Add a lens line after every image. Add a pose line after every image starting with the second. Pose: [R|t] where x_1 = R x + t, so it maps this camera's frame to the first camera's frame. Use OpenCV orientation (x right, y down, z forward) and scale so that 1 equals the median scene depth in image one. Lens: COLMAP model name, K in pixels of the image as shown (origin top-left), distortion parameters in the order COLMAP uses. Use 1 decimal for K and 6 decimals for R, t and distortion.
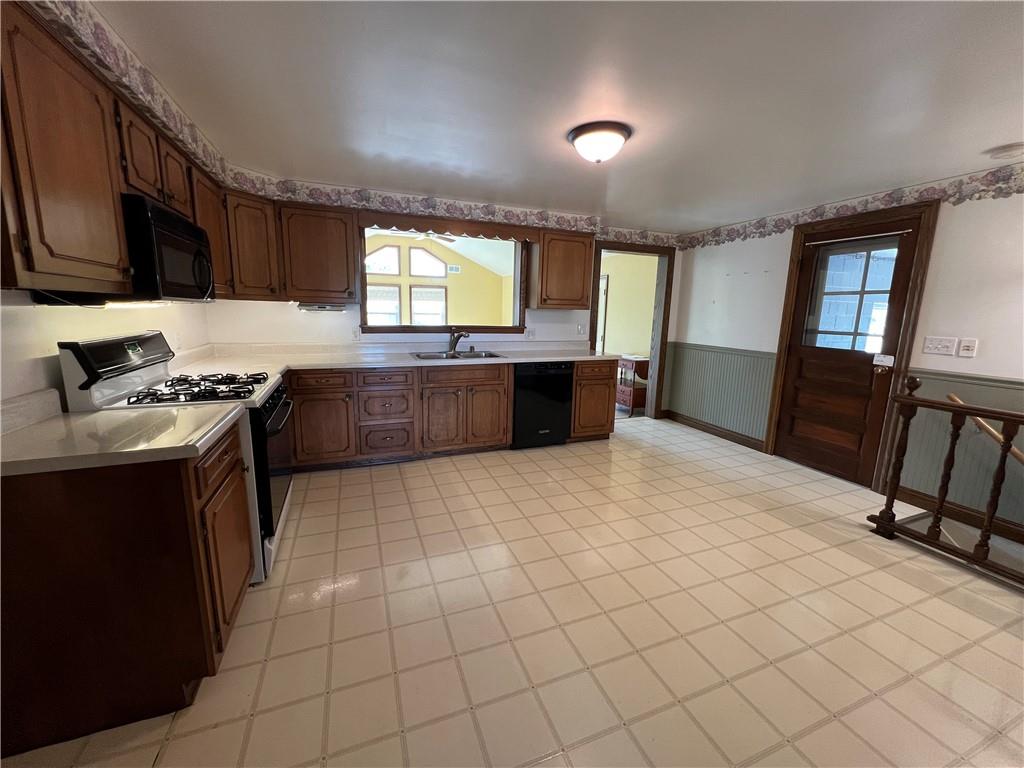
lens RADIAL K [[409.9, 0, 512.0], [0, 409.9, 384.0], [0, 0, 1]] dist [-0.000700, 0.000115]
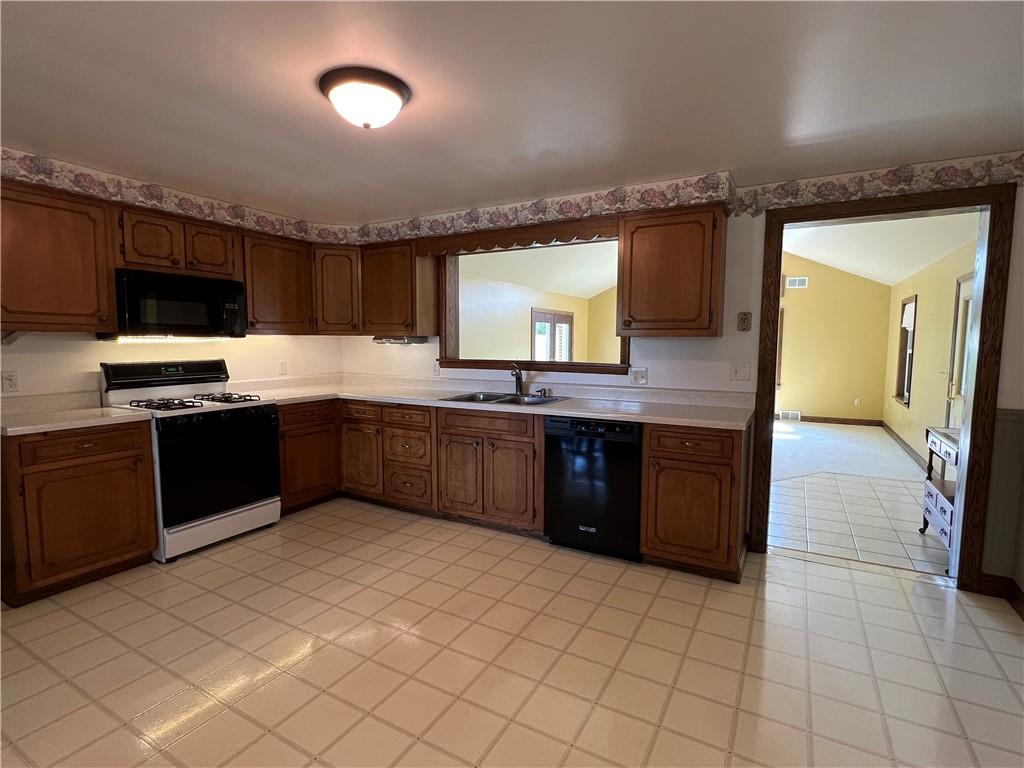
lens RADIAL K [[507.9, 0, 512.0], [0, 507.9, 384.0], [0, 0, 1]] dist [0.001895, 0.000028]
pose [[0.633609, 0.046498, -0.772255, 0.649095], [-0.127821, 0.990766, -0.045219, -0.058936], [0.763021, 0.127362, 0.633702, 0.423025]]
